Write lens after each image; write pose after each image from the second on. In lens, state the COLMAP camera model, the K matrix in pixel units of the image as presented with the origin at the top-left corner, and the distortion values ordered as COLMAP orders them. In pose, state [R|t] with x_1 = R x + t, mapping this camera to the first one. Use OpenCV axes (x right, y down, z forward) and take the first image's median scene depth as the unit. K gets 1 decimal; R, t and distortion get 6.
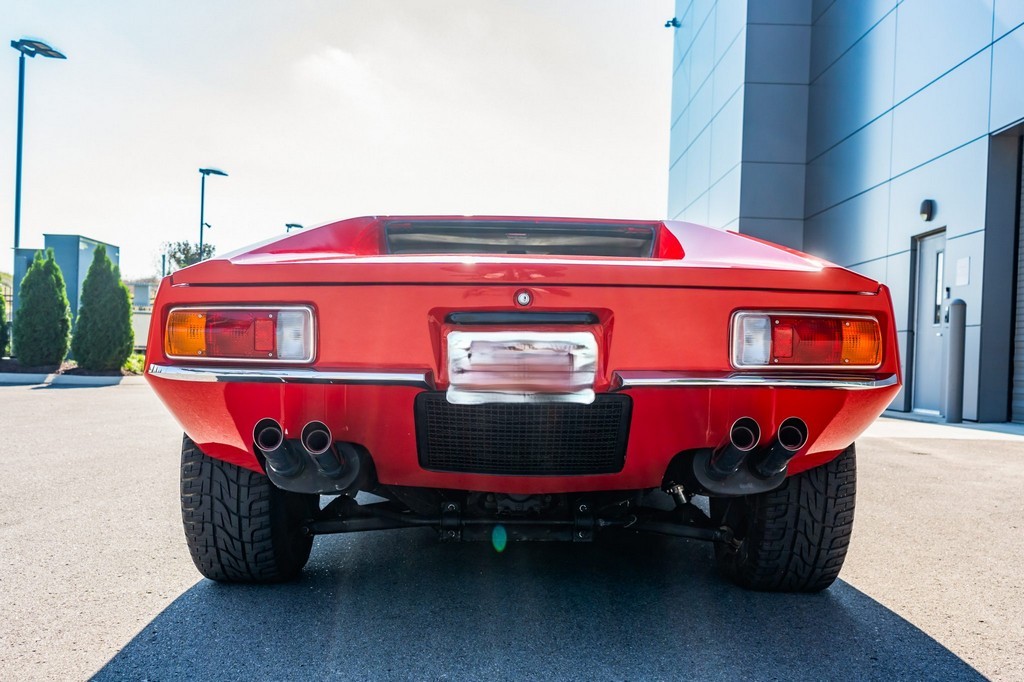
lens RADIAL K [[1108.3, 0, 511.7], [0, 1108.3, 368.5], [0, 0, 1]] dist [-0.002747, 0.021520]
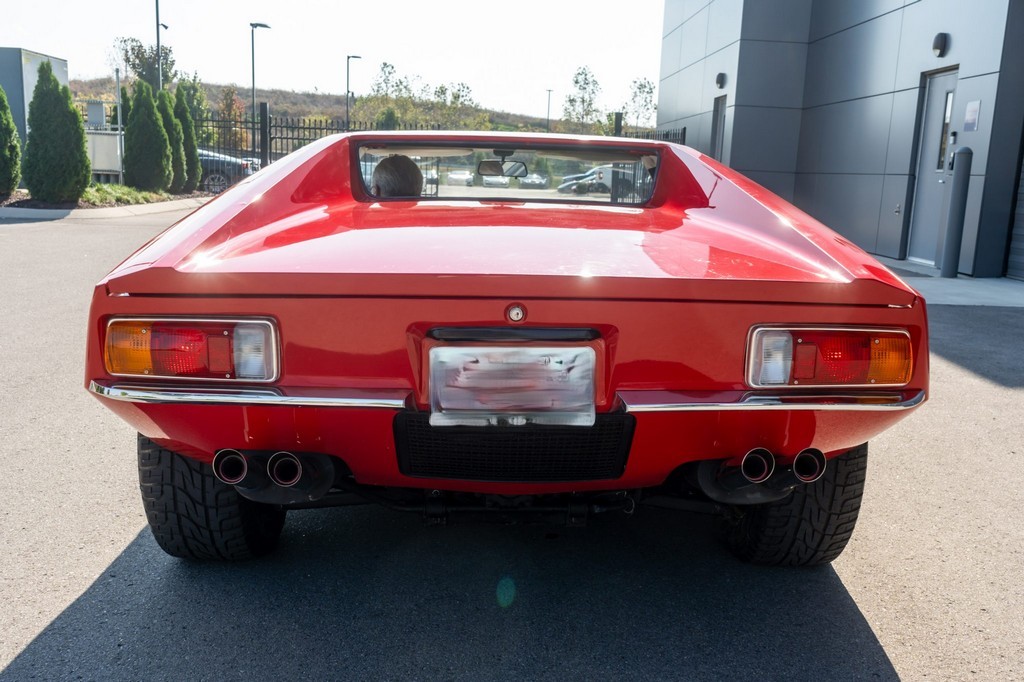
lens RADIAL K [[1106.9, 0, 546.8], [0, 1106.9, 389.8], [0, 0, 1]] dist [-0.012057, 0.022581]
pose [[0.998862, 0.000302, 0.047690, -0.005770], [-0.010825, 0.975315, 0.220552, -0.165898], [-0.046446, -0.220817, 0.974209, 0.110677]]
